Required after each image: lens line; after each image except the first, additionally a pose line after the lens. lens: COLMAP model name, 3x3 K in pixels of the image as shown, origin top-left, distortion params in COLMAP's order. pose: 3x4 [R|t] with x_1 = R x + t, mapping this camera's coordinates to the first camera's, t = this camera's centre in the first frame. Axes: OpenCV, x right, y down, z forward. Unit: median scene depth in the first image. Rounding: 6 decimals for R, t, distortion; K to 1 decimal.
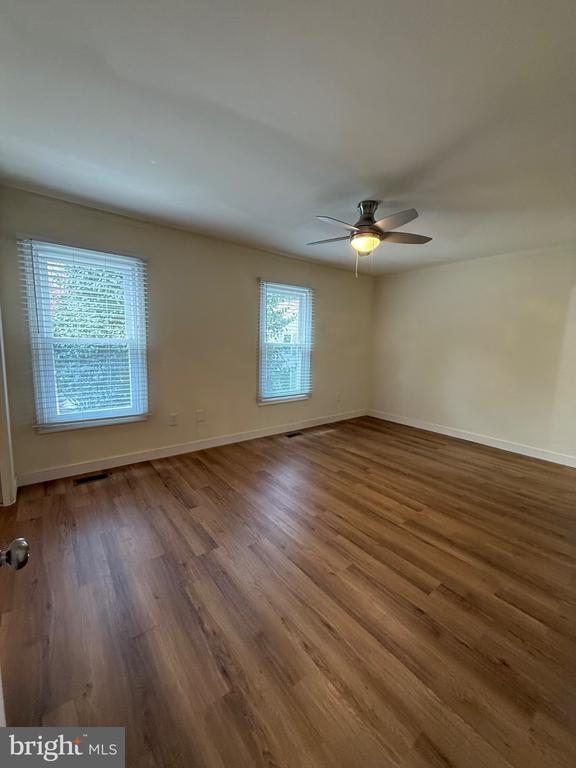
lens RADIAL K [[307.5, 0, 287.0], [0, 307.5, 382.7], [0, 0, 1]] dist [-0.004609, 0.000296]
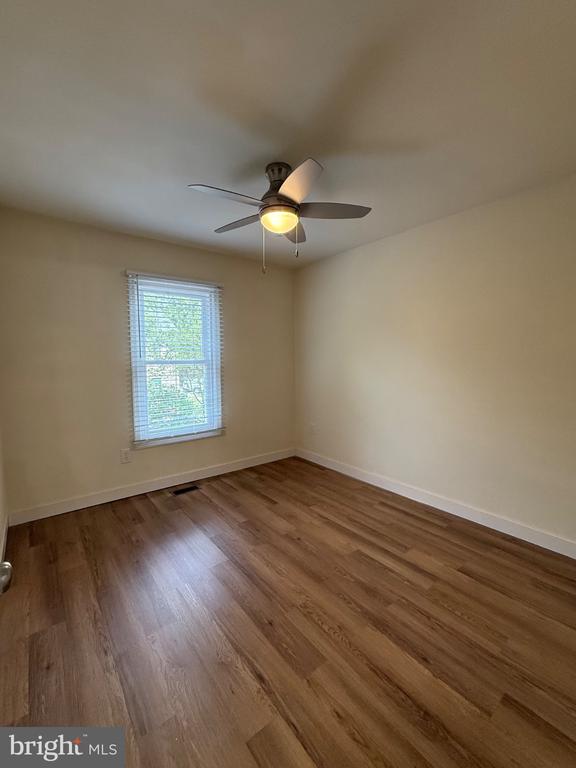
lens RADIAL K [[343.1, 0, 274.0], [0, 343.1, 373.1], [0, 0, 1]] dist [0.004784, -0.000107]
pose [[0.997296, -0.043482, -0.059239, 0.275225], [0.038615, 0.995968, -0.080970, -0.023894], [0.062521, 0.078463, 0.994955, 0.203819]]
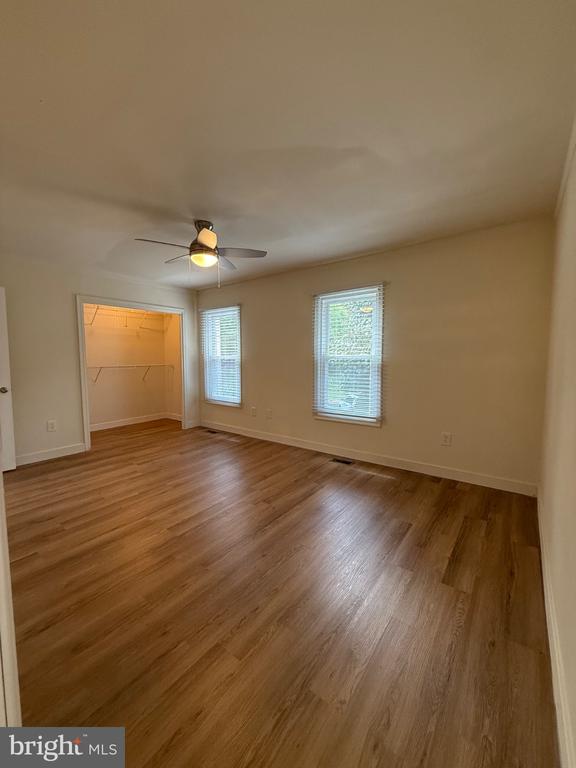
lens RADIAL K [[307.5, 0, 289.5], [0, 307.5, 381.7], [0, 0, 1]] dist [-0.004609, 0.000296]
pose [[0.247818, 0.051918, -0.967414, 1.264823], [-0.119440, 0.992583, 0.022672, -0.082958], [0.961416, 0.109929, 0.252181, 0.967999]]
